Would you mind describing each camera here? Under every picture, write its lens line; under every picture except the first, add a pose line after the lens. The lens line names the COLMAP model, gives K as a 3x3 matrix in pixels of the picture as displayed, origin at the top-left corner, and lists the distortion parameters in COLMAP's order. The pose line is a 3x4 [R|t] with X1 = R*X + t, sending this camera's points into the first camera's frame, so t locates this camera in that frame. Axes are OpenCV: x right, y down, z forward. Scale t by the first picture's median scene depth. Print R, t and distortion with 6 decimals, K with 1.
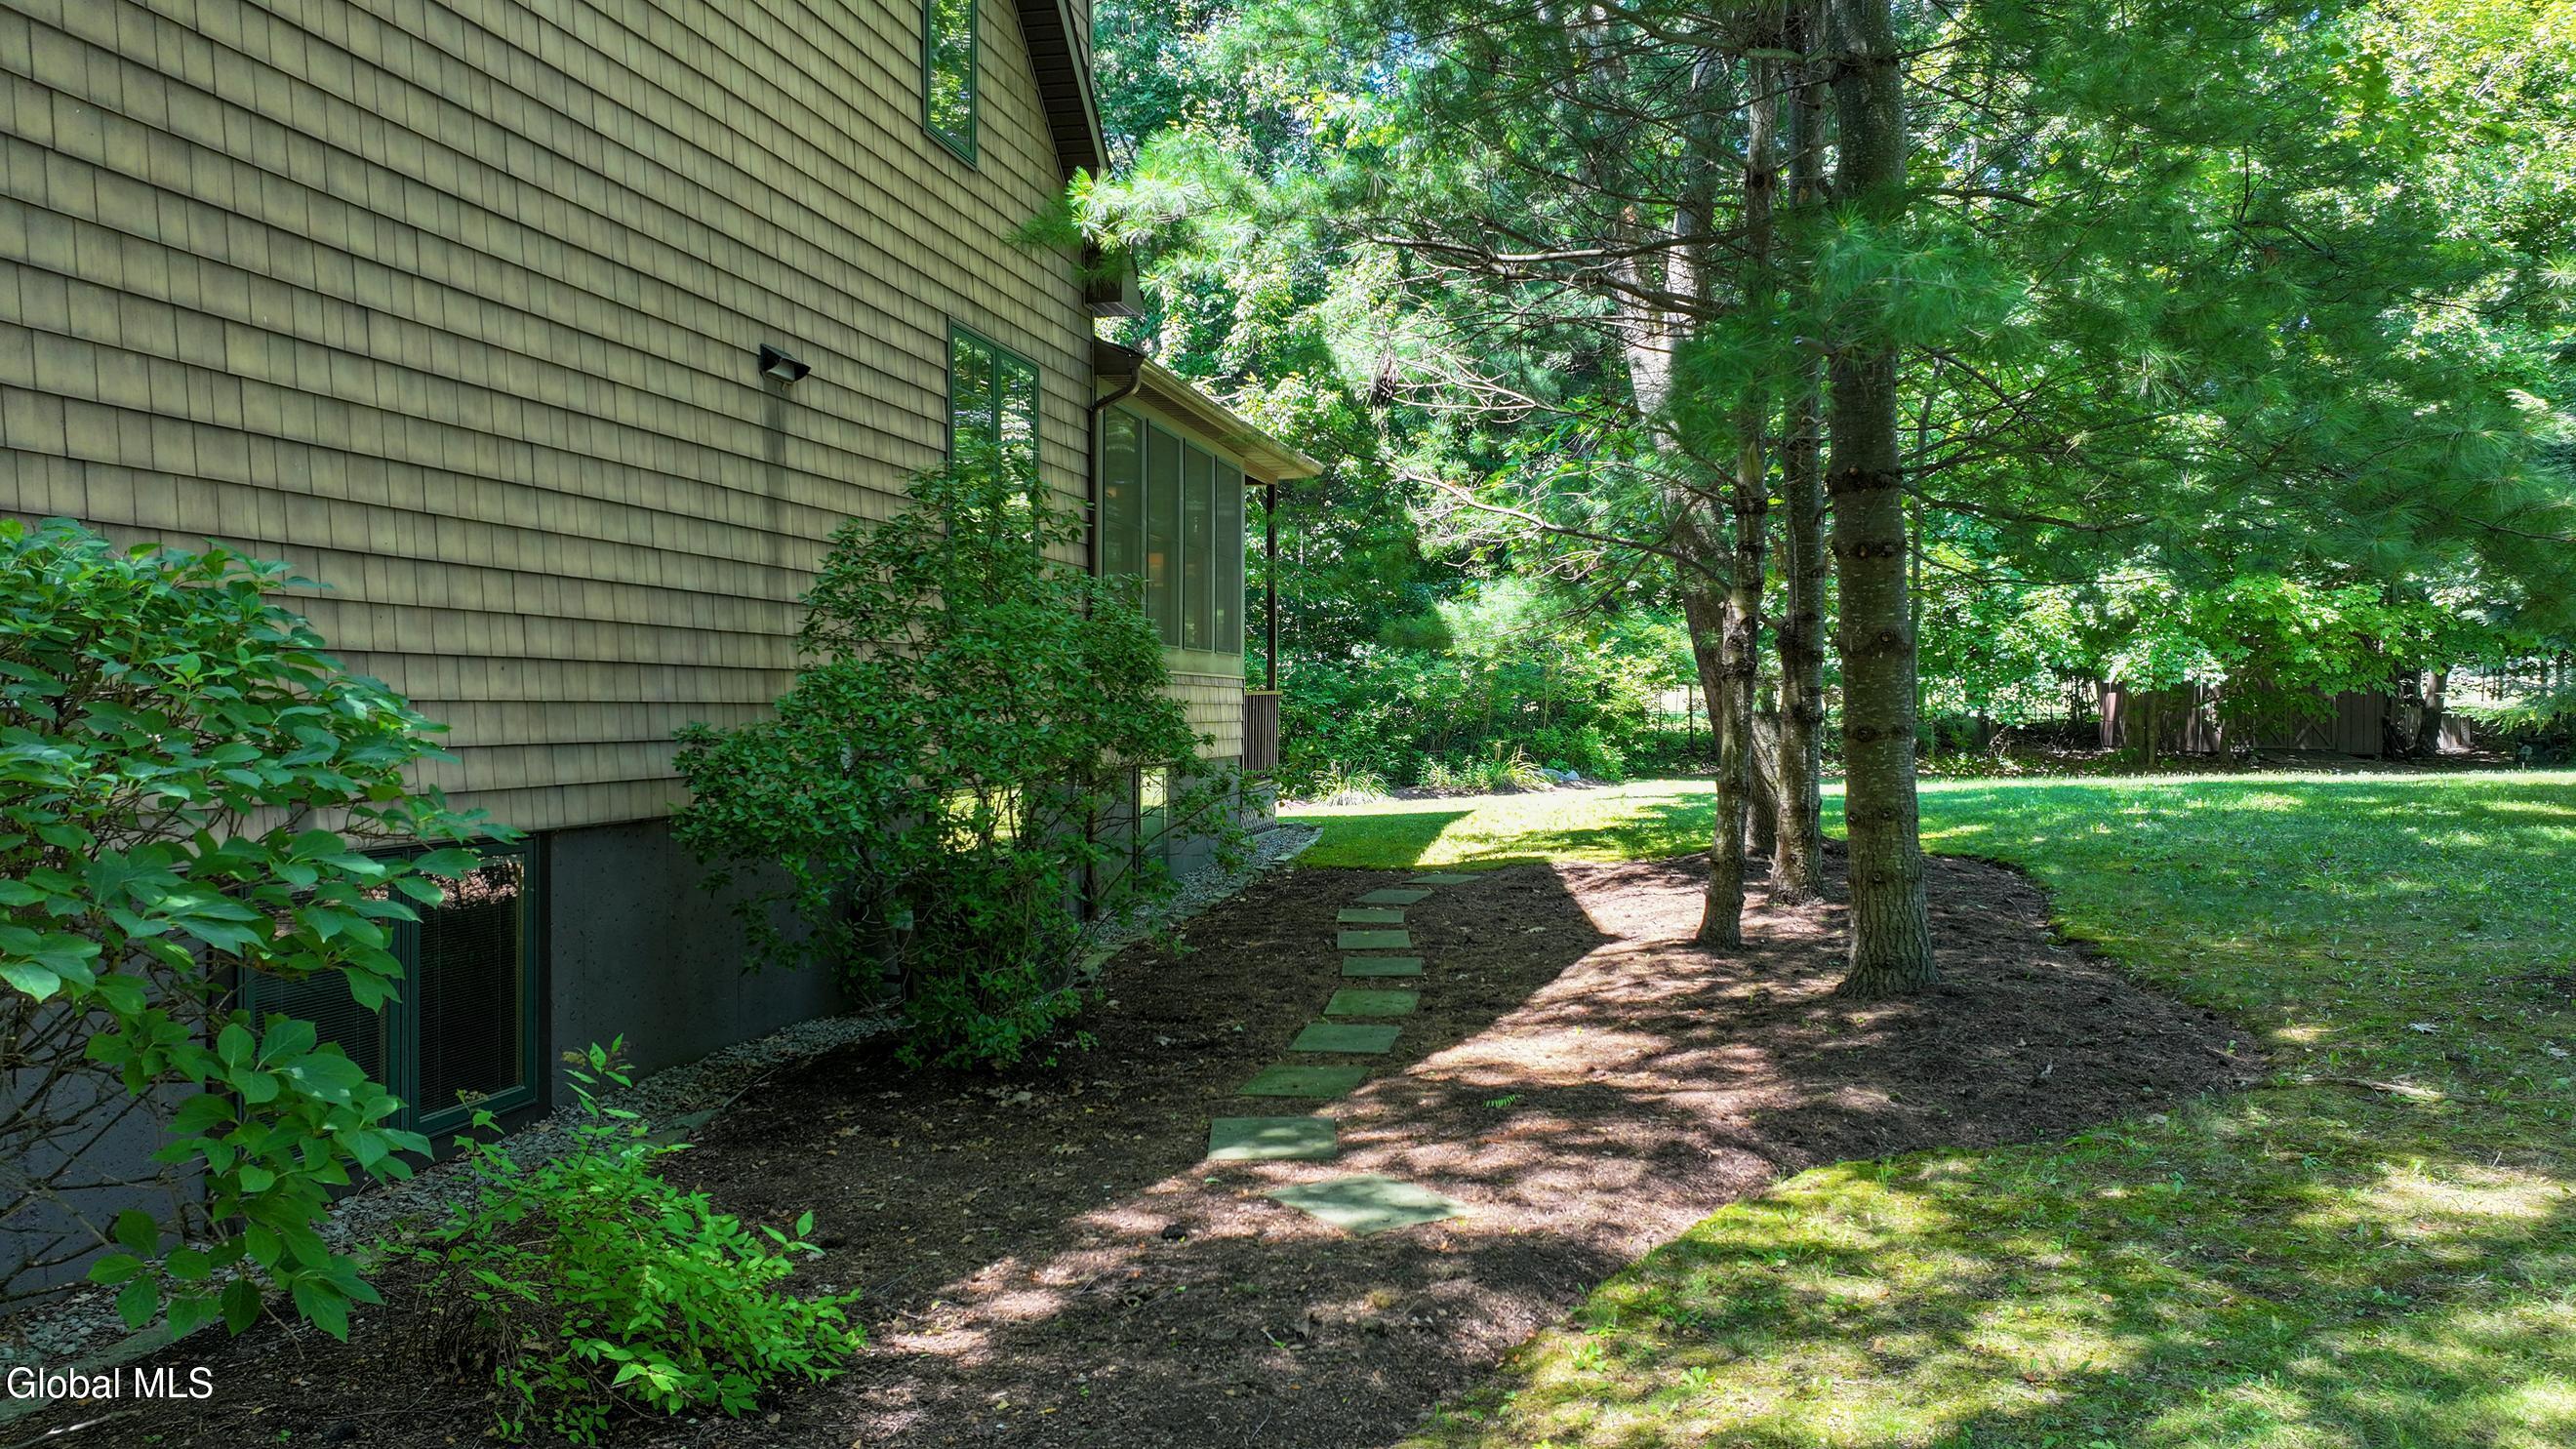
lens RADIAL K [[1816.4, 0, 1296.9], [0, 1816.4, 720.6], [0, 0, 1]] dist [-0.000791, 0.013060]
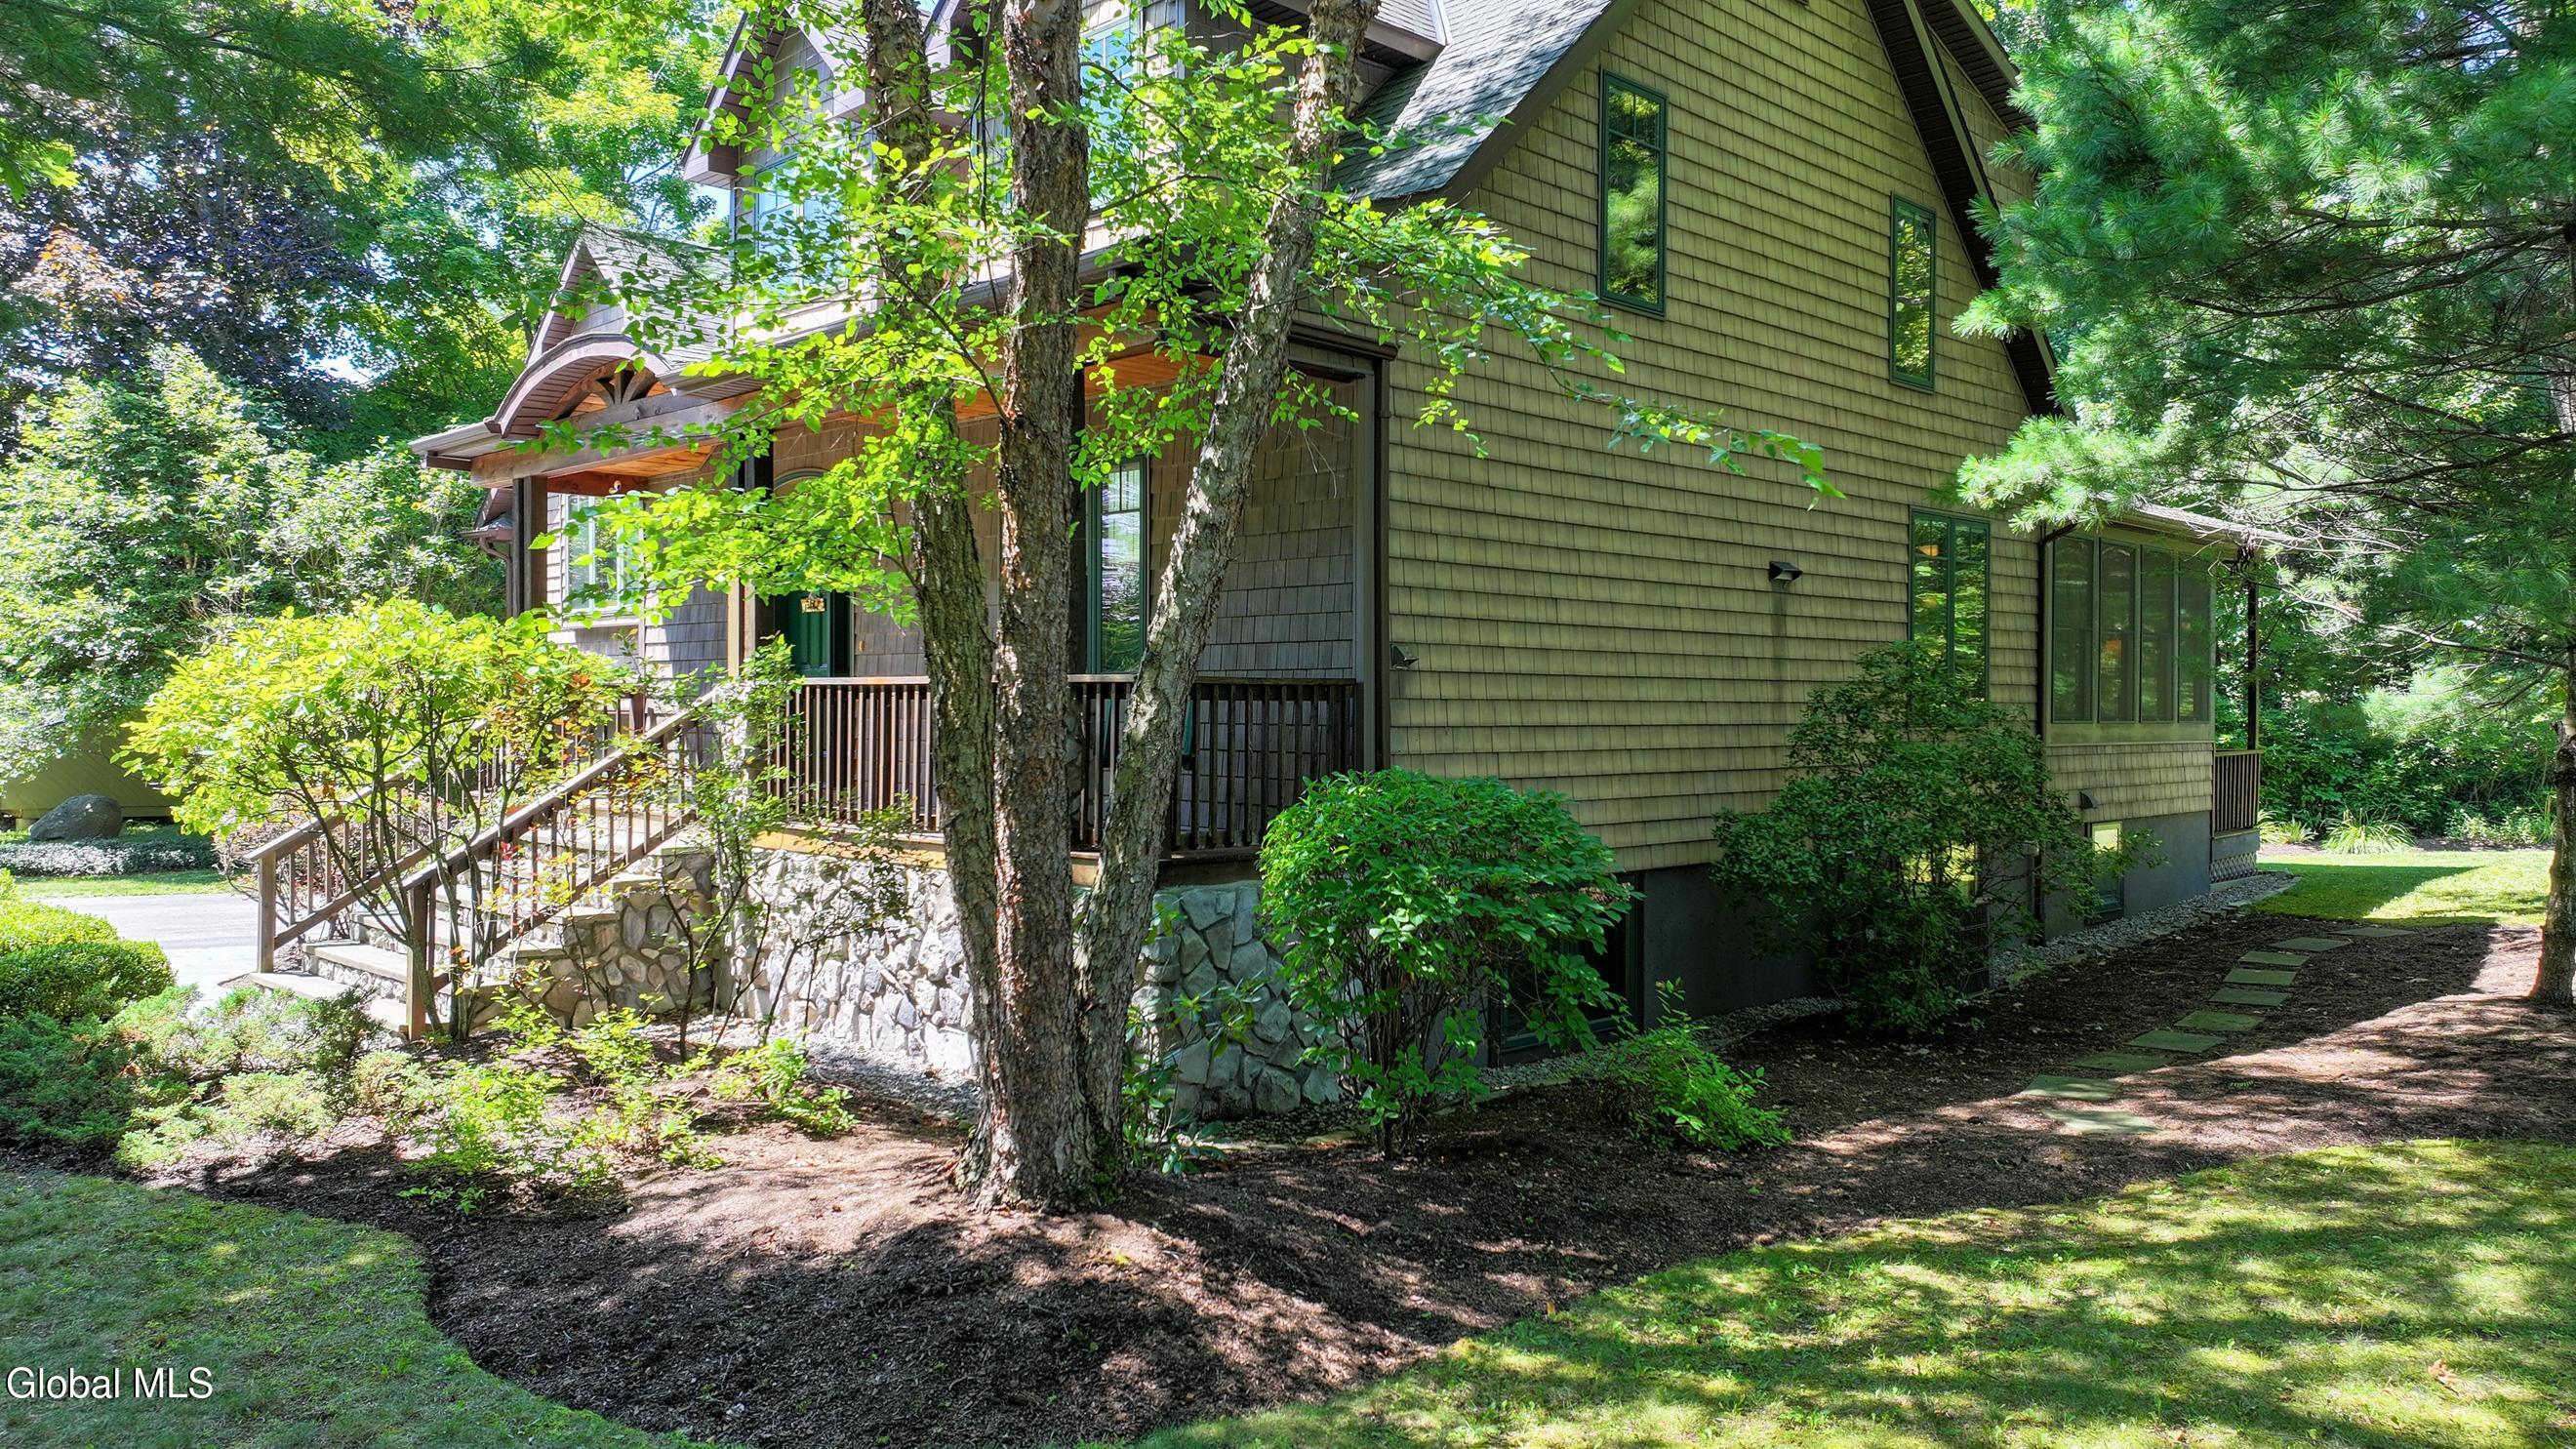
lens RADIAL K [[1816.4, 0, 1290.9], [0, 1816.4, 717.7], [0, 0, 1]] dist [-0.000791, 0.013060]
pose [[0.840608, 0.002492, -0.541639, 0.230005], [-0.004958, 0.999983, -0.003094, -0.073249], [0.541622, 0.005286, 0.840606, -0.601401]]
